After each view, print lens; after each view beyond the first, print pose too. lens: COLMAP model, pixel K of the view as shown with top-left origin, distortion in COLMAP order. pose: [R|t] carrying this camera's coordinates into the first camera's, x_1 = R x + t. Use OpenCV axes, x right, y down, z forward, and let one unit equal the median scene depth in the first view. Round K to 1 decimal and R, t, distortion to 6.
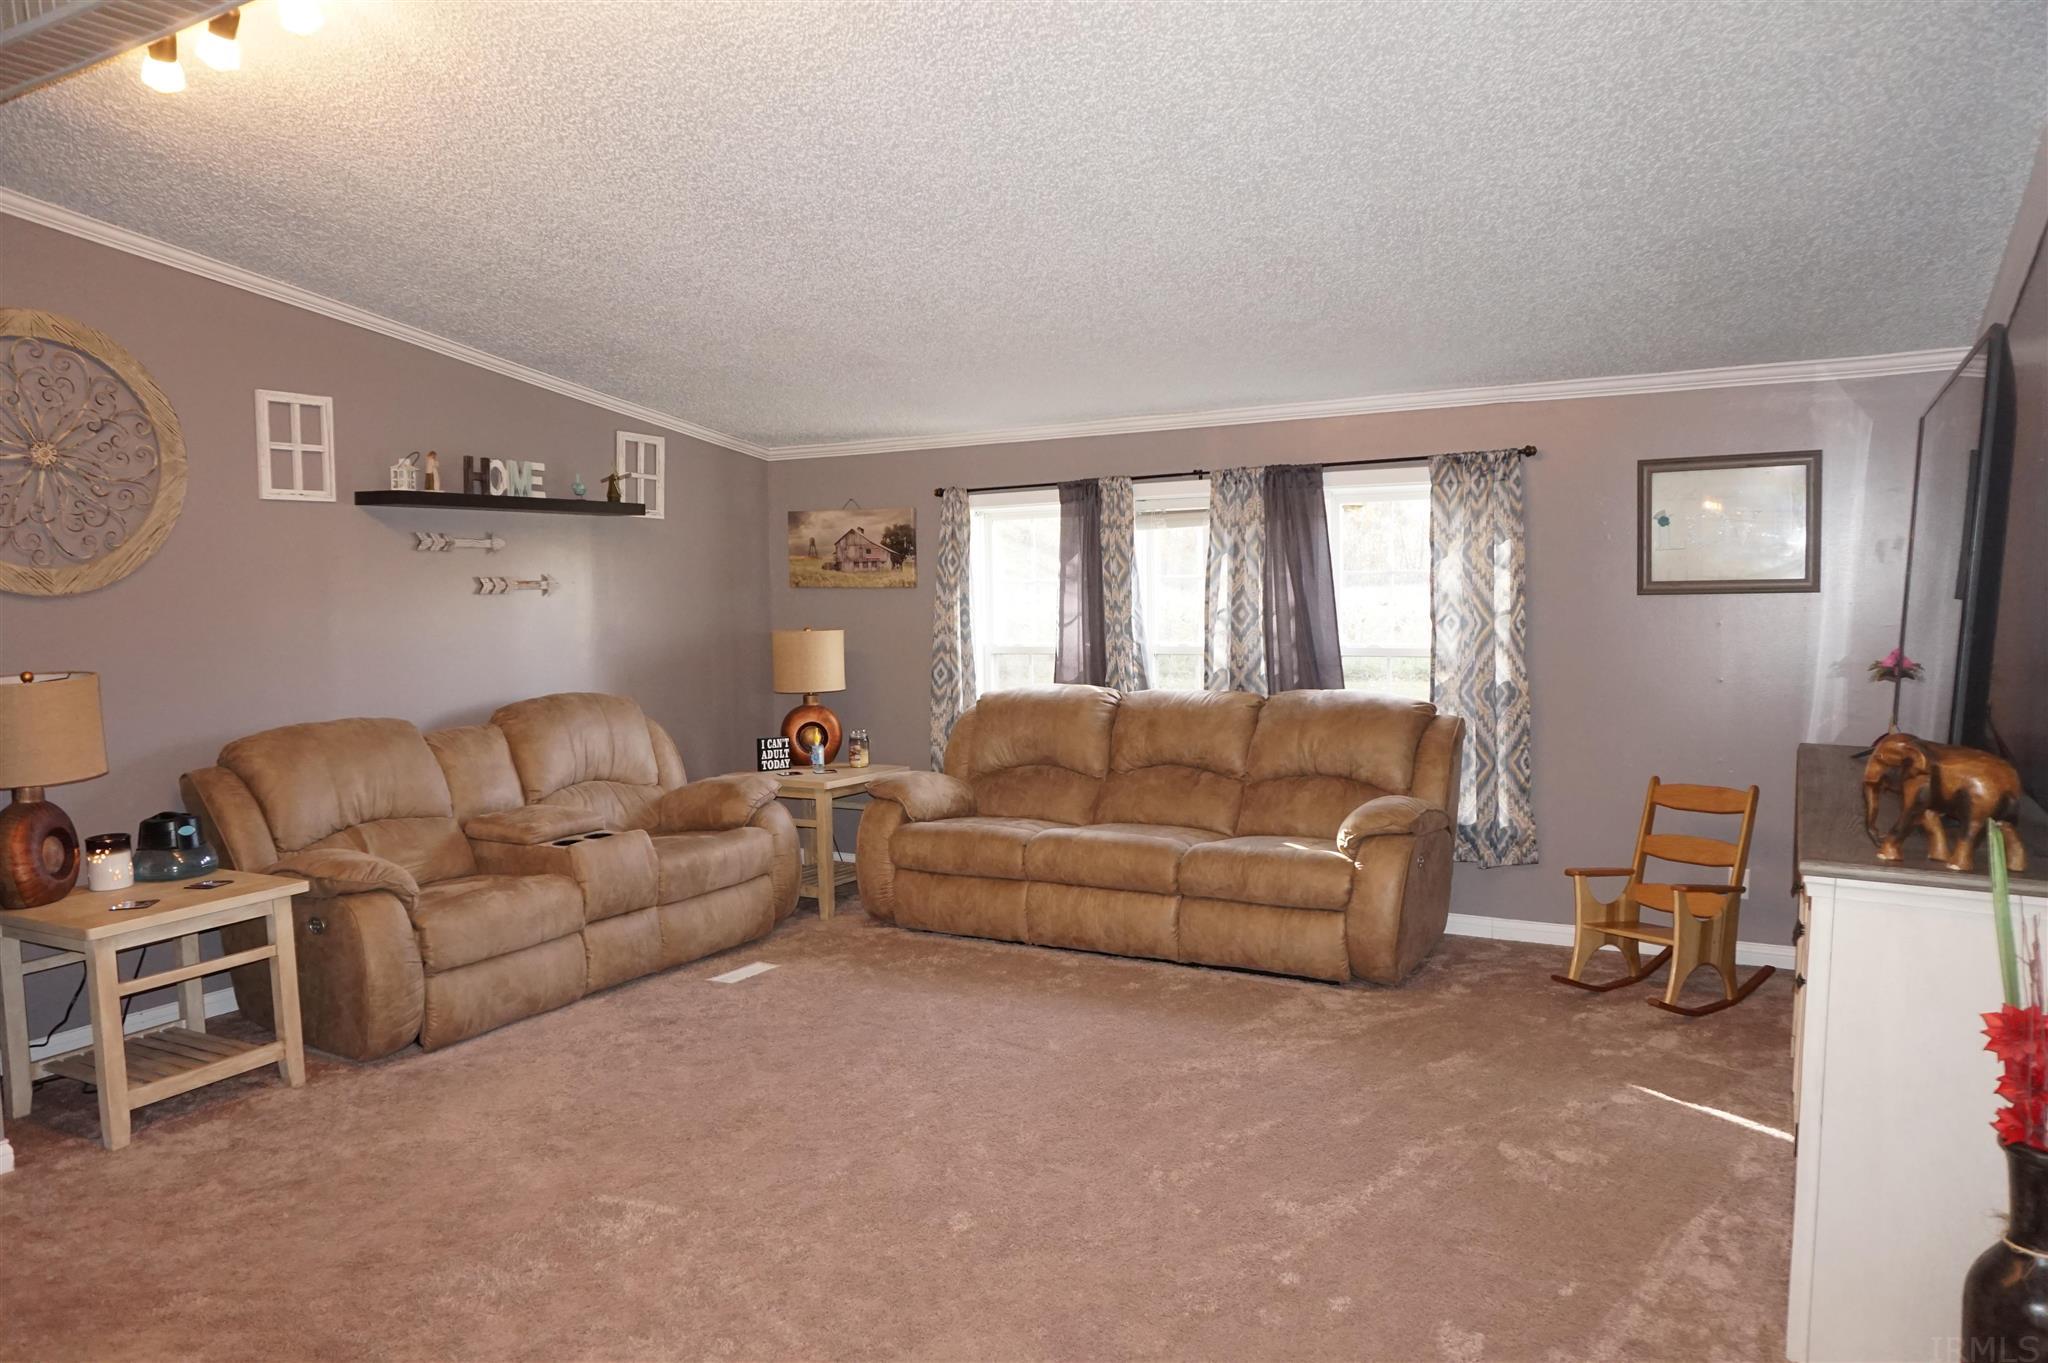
lens RADIAL K [[1383.4, 0, 1023.3], [0, 1383.4, 682.3], [0, 0, 1]] dist [-0.047709, 0.038093]
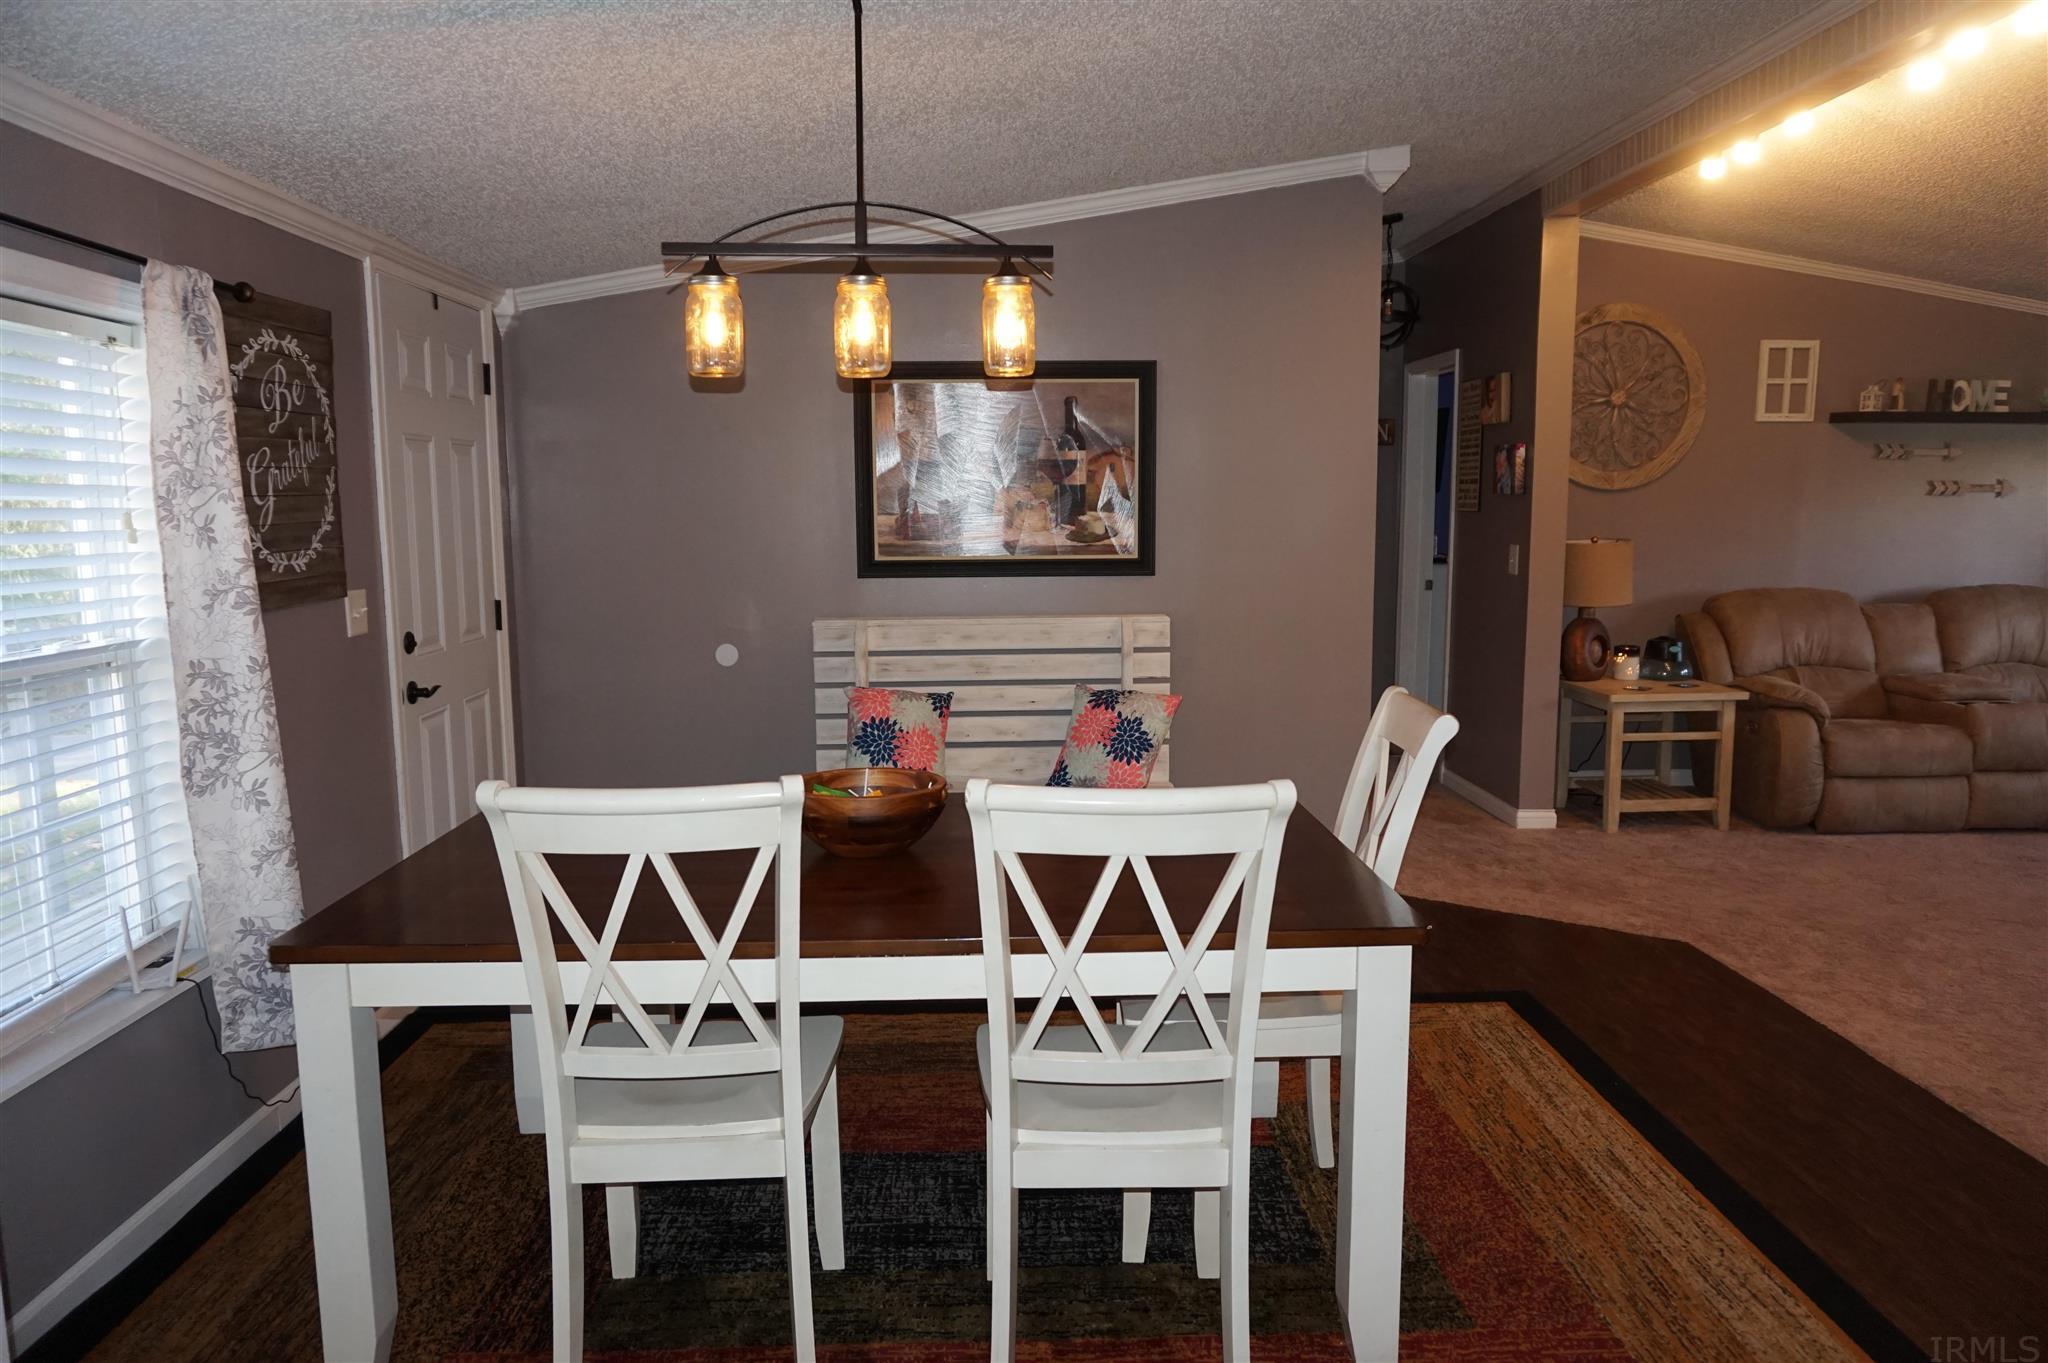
lens RADIAL K [[1383.4, 0, 1023.3], [0, 1383.4, 682.3], [0, 0, 1]] dist [-0.047709, 0.038093]
pose [[0.530153, 0.131153, -0.837697, 0.207449], [-0.069118, 0.991361, 0.111469, 0.019962], [0.845080, -0.001196, 0.534639, -0.310082]]
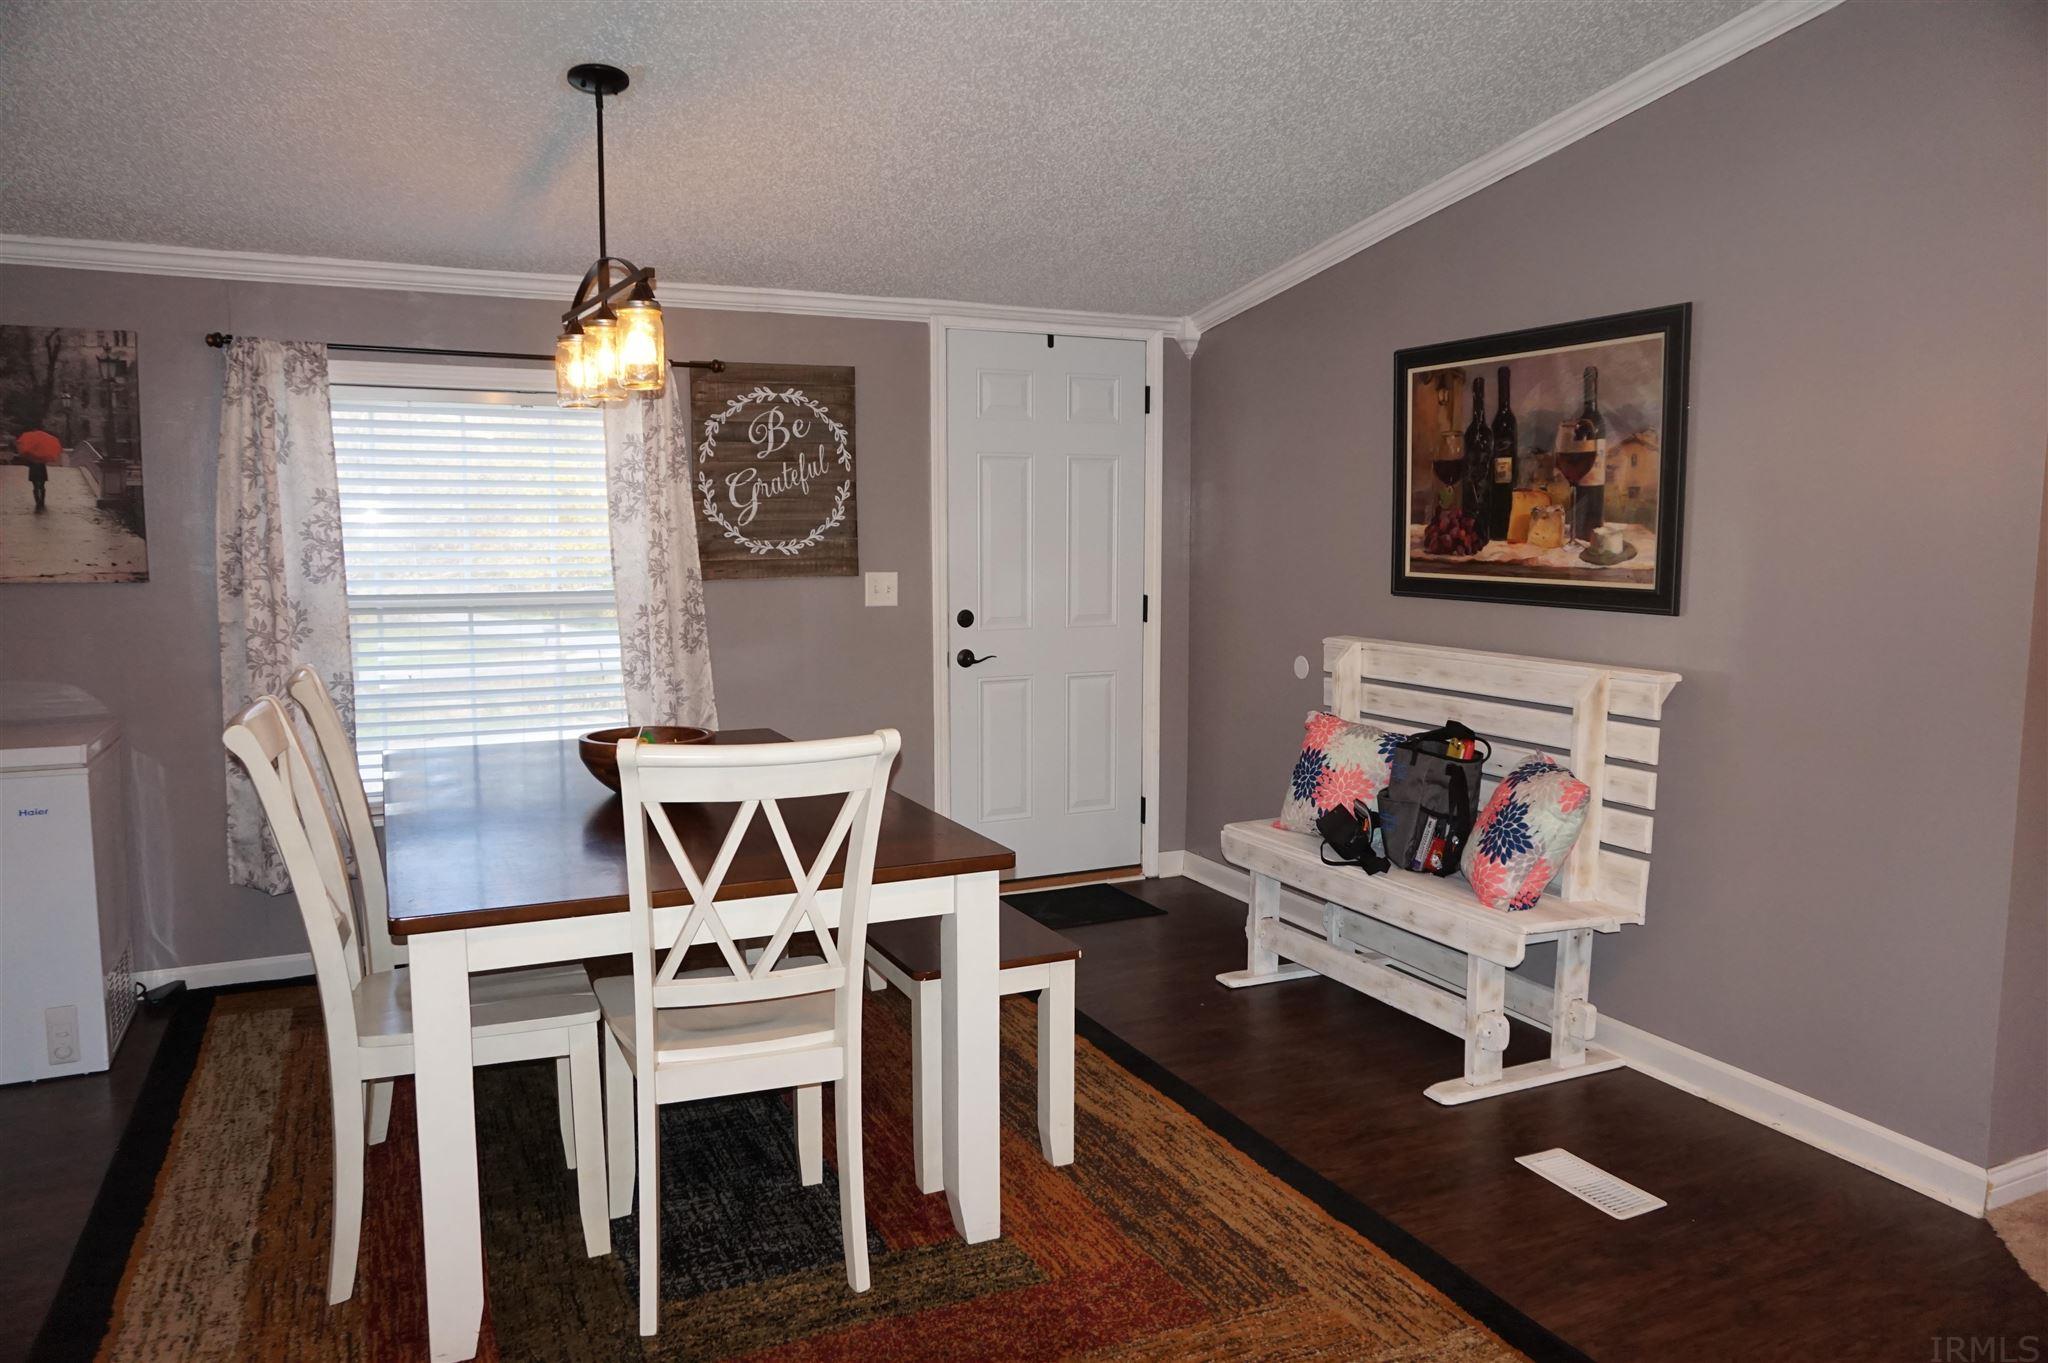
lens RADIAL K [[1383.4, 0, 1023.3], [0, 1383.4, 682.3], [0, 0, 1]] dist [-0.047709, 0.038093]
pose [[-0.569074, 0.118707, -0.813673, 0.157081], [-0.047443, 0.983137, 0.176611, -0.020542], [0.820916, 0.139108, -0.553846, 0.359009]]
